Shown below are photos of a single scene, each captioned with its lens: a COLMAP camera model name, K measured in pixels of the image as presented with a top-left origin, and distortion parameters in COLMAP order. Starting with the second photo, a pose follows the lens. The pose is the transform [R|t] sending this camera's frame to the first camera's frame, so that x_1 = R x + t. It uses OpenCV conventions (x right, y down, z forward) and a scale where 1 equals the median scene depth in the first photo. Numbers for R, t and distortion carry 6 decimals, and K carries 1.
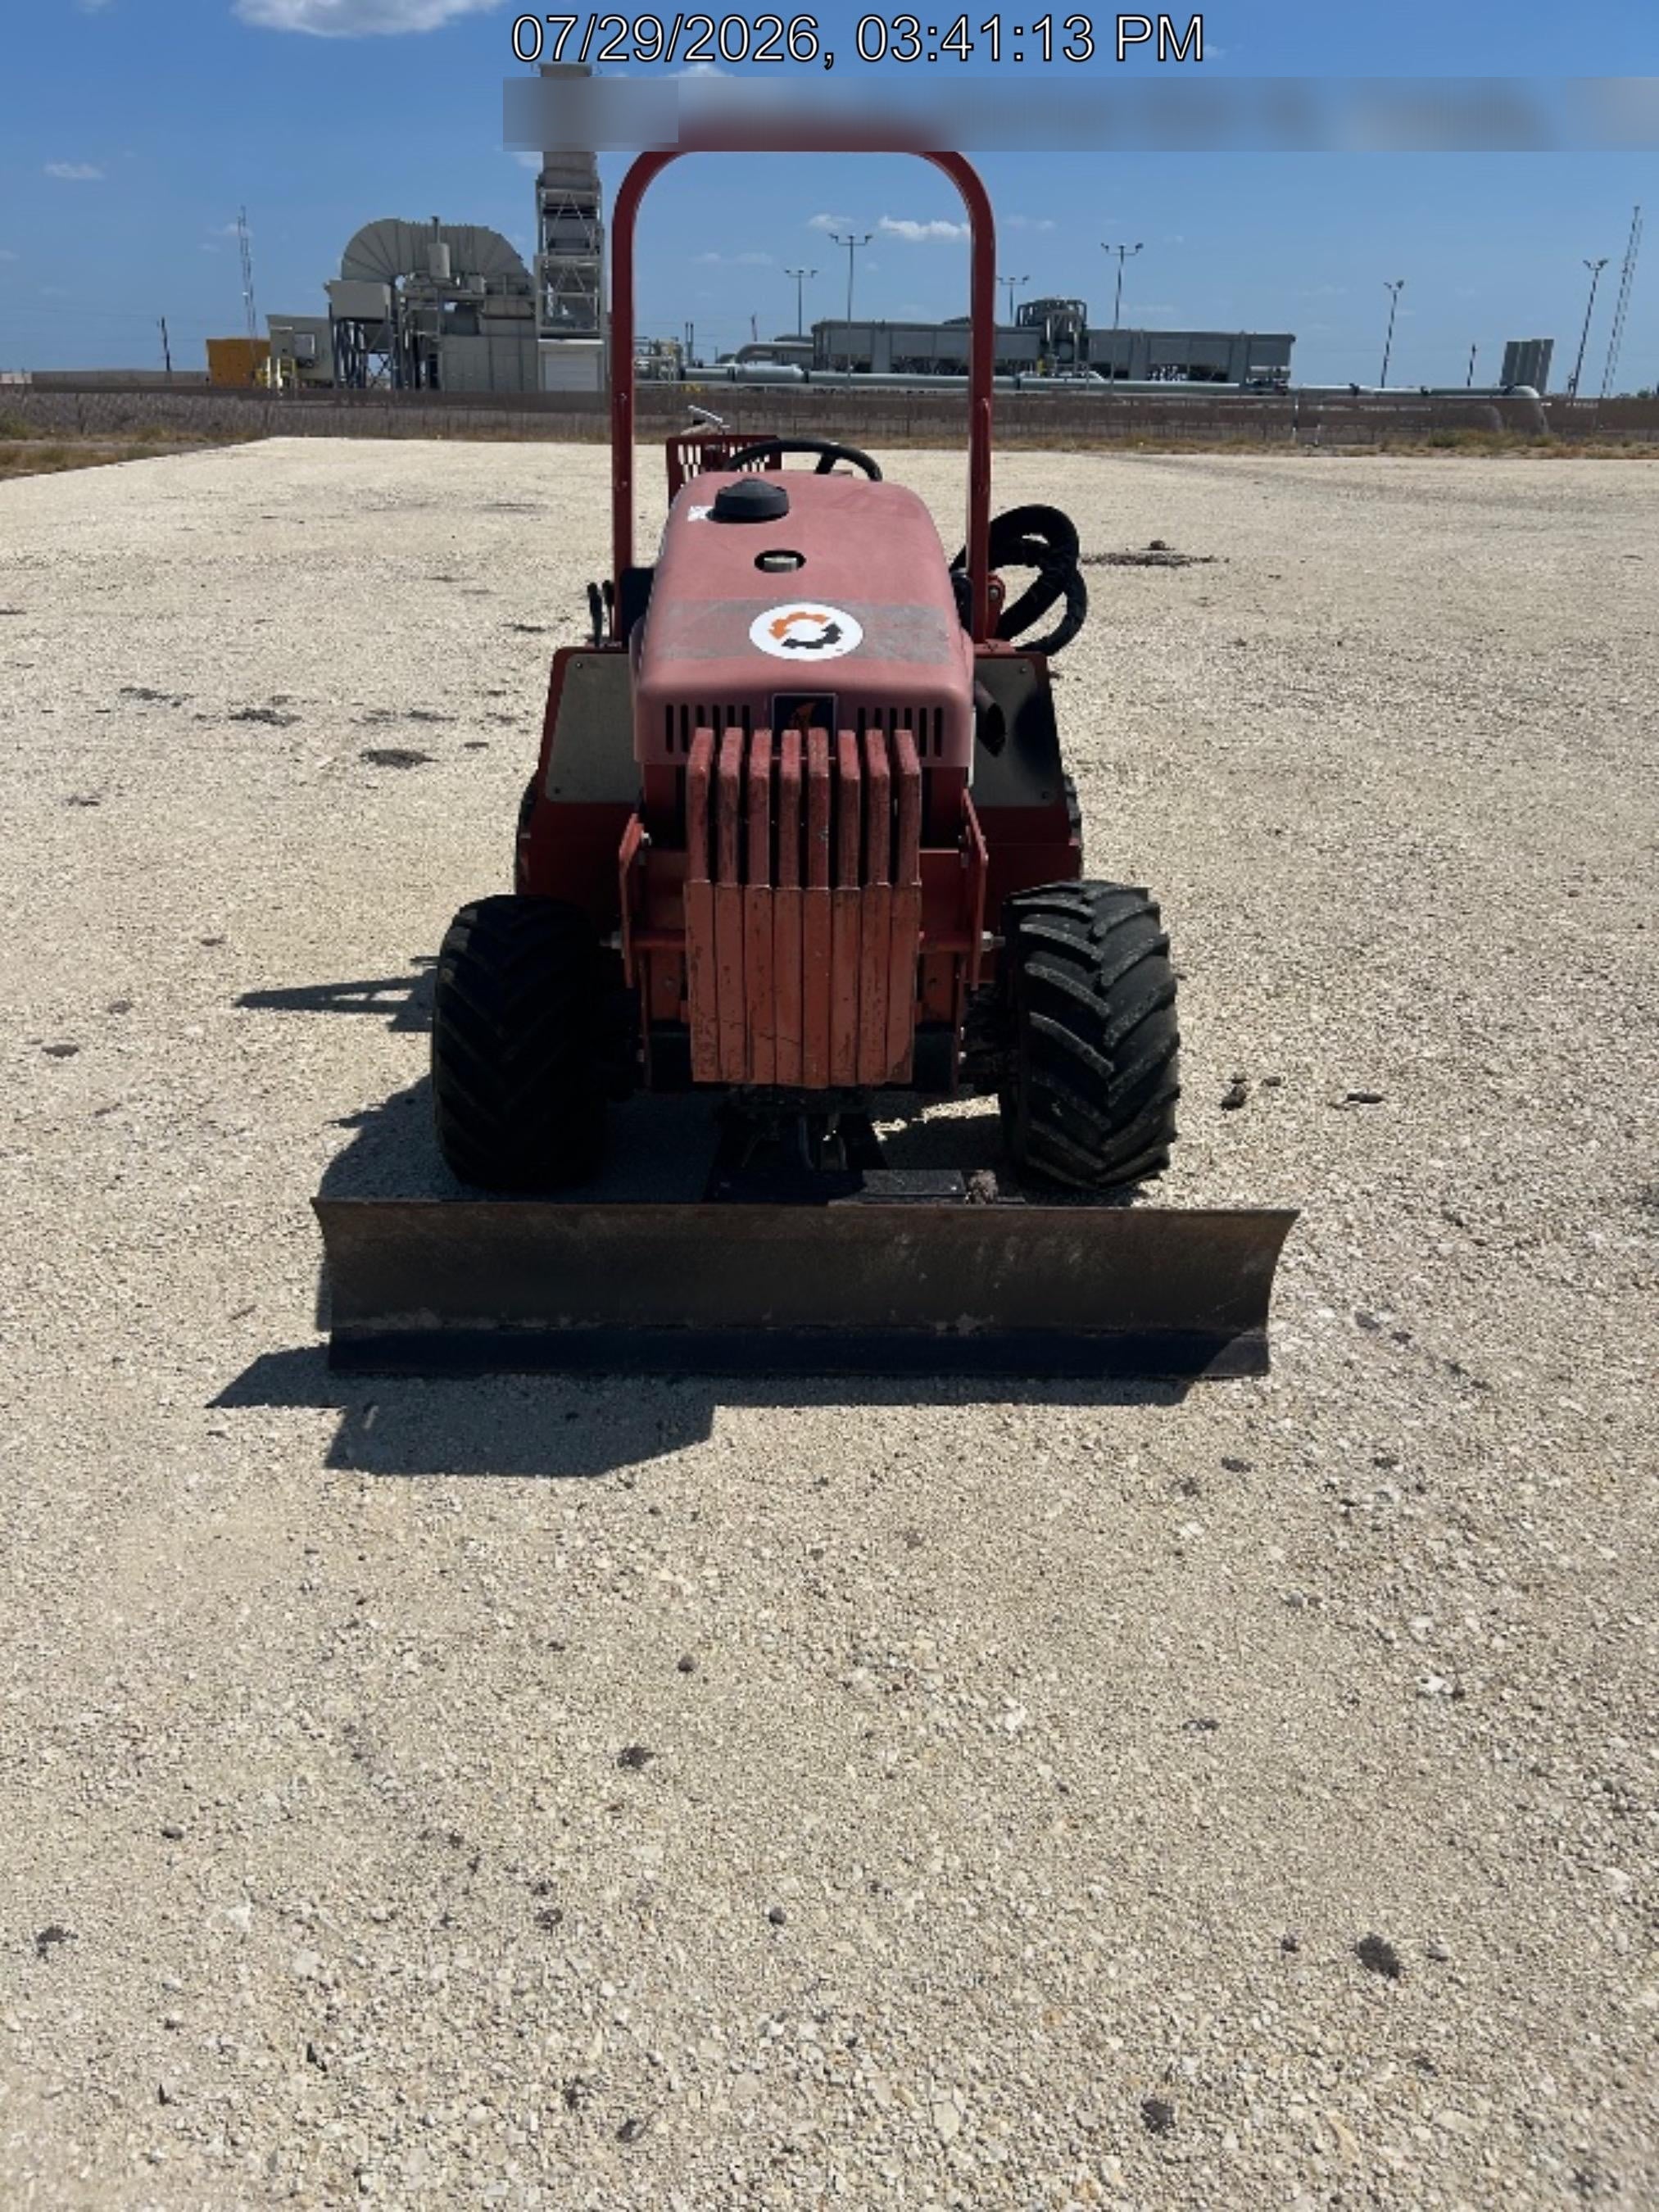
lens RADIAL K [[1661.6, 0, 829.5], [0, 1661.6, 1106.0], [0, 0, 1]] dist [0.071388, -0.064899]
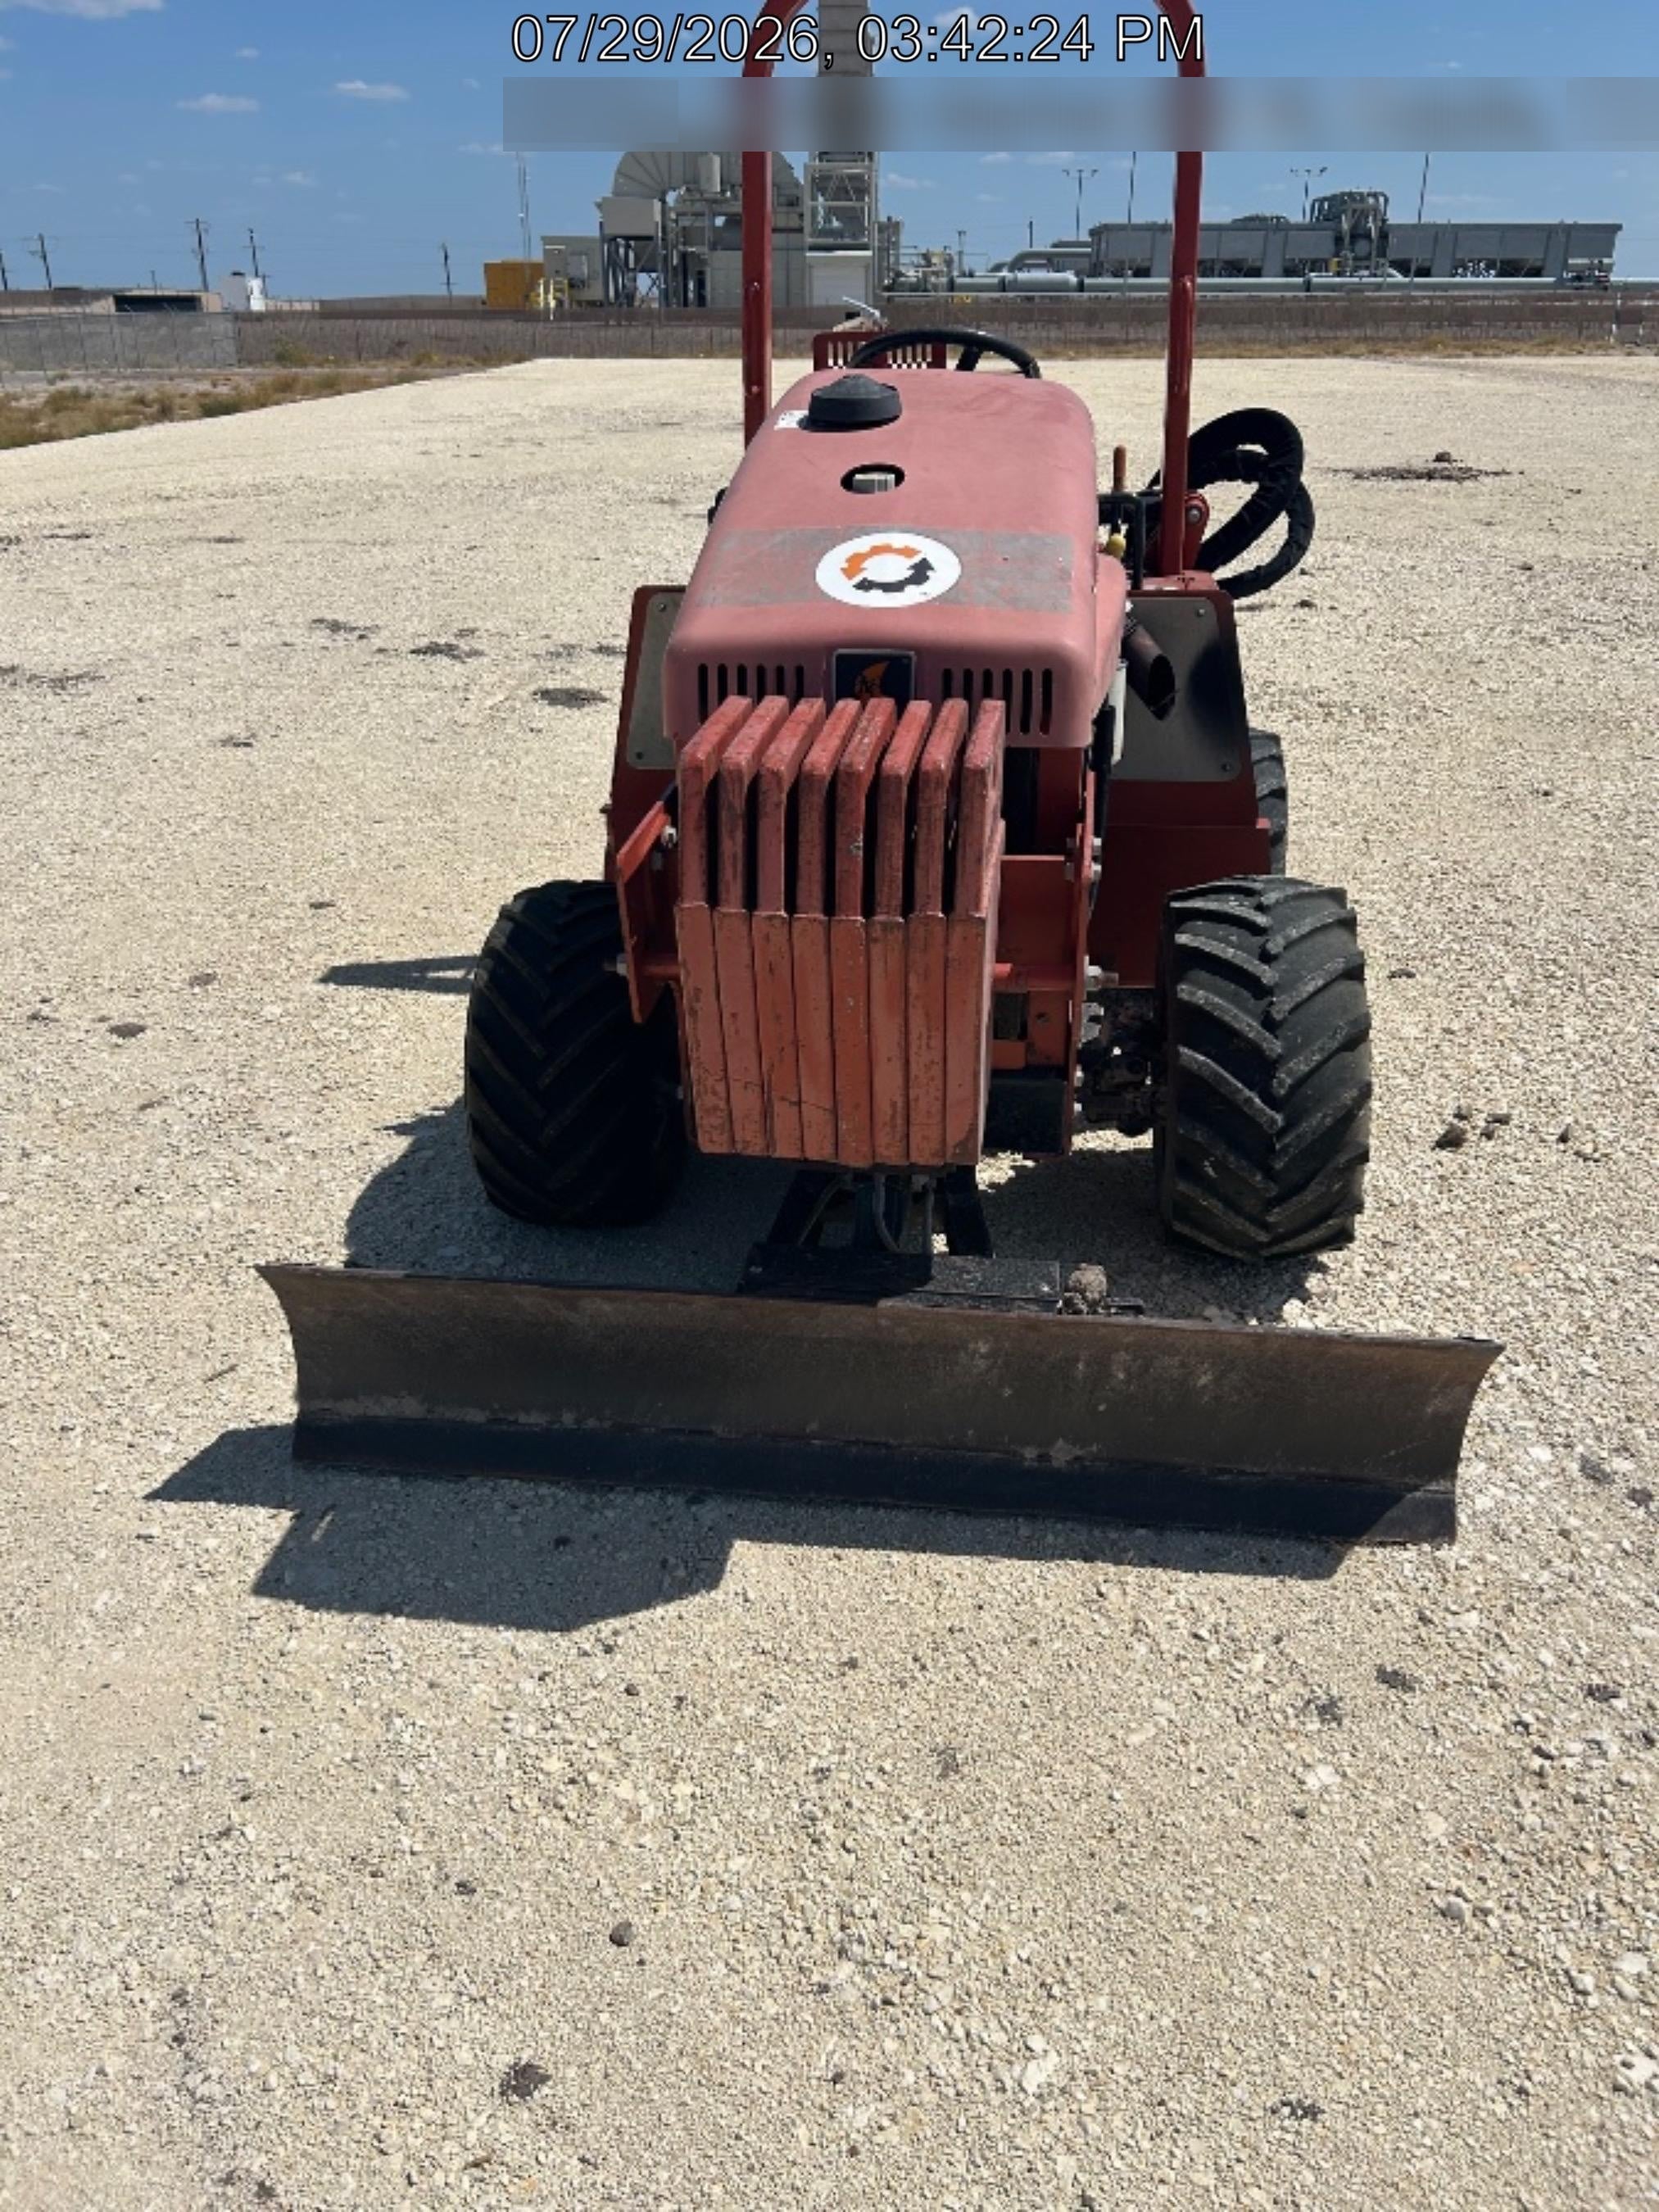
lens RADIAL K [[1670.9, 0, 854.3], [0, 1670.9, 1112.2], [0, 0, 1]] dist [0.028087, 0.000677]
pose [[0.990347, 0.042188, -0.132036, 0.083555], [-0.036102, 0.998187, 0.048156, -0.066473], [0.133829, -0.042924, 0.990074, 0.206763]]
